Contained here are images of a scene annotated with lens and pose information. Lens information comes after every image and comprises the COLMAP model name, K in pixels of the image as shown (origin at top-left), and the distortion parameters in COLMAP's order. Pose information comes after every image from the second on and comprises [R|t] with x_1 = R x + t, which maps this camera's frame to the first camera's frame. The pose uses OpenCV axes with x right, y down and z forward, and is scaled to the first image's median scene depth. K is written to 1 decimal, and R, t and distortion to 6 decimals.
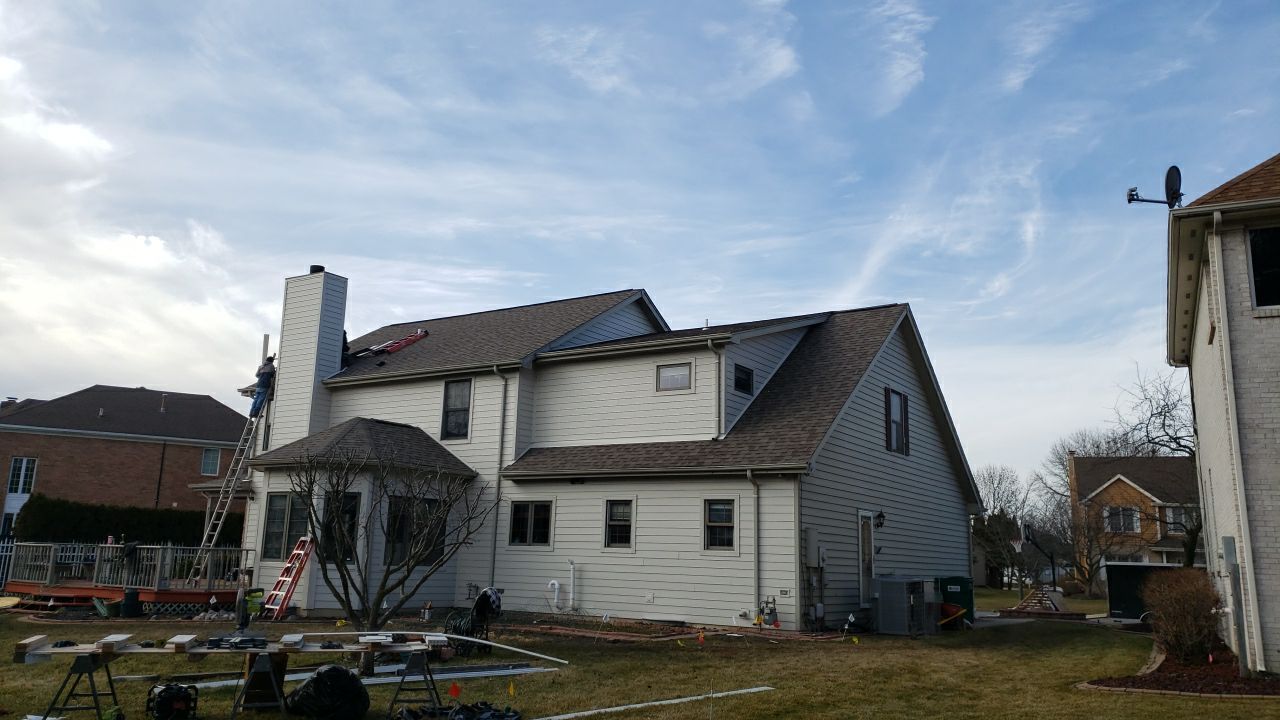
lens RADIAL K [[997.1, 0, 641.6], [0, 997.1, 306.9], [0, 0, 1]] dist [0.011621, 0.000778]
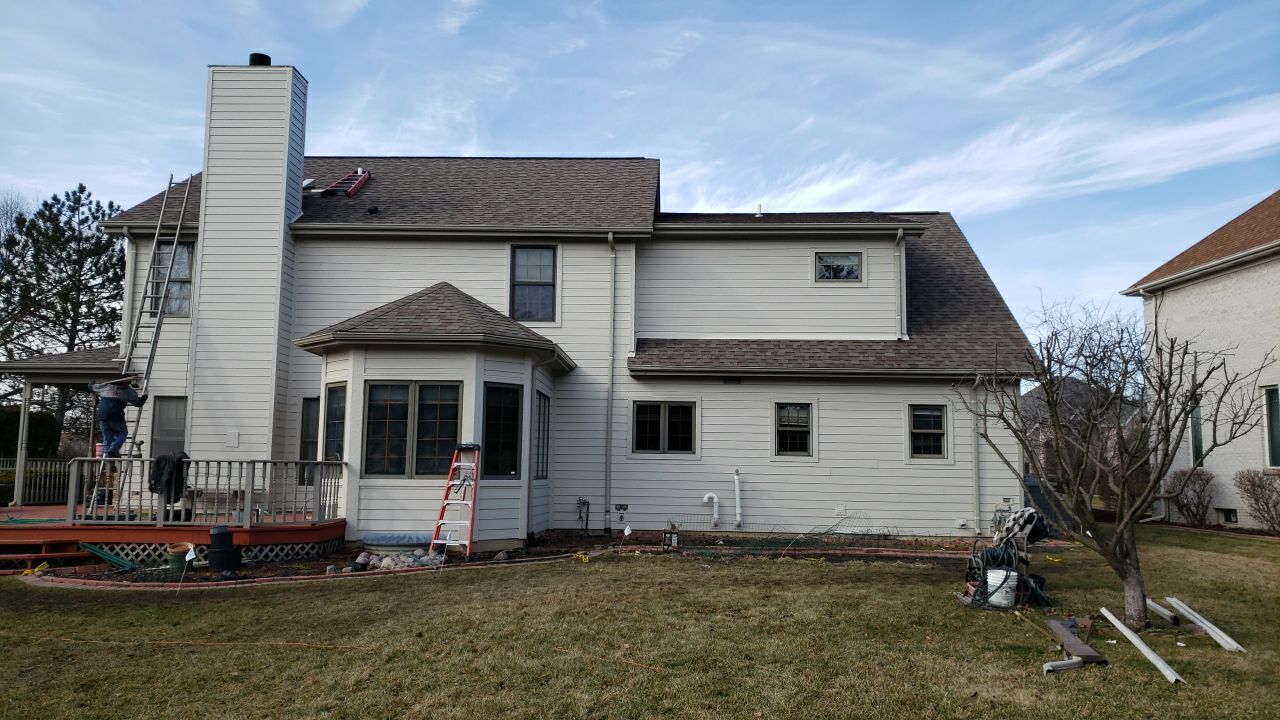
lens RADIAL K [[956.9, 0, 640.1], [0, 956.9, 383.0], [0, 0, 1]] dist [0.007449, 0.000308]
pose [[0.859919, 0.028437, 0.509638, -0.546718], [-0.116910, 0.982878, 0.142420, 0.070750], [-0.496862, -0.182052, 0.848520, 0.348388]]
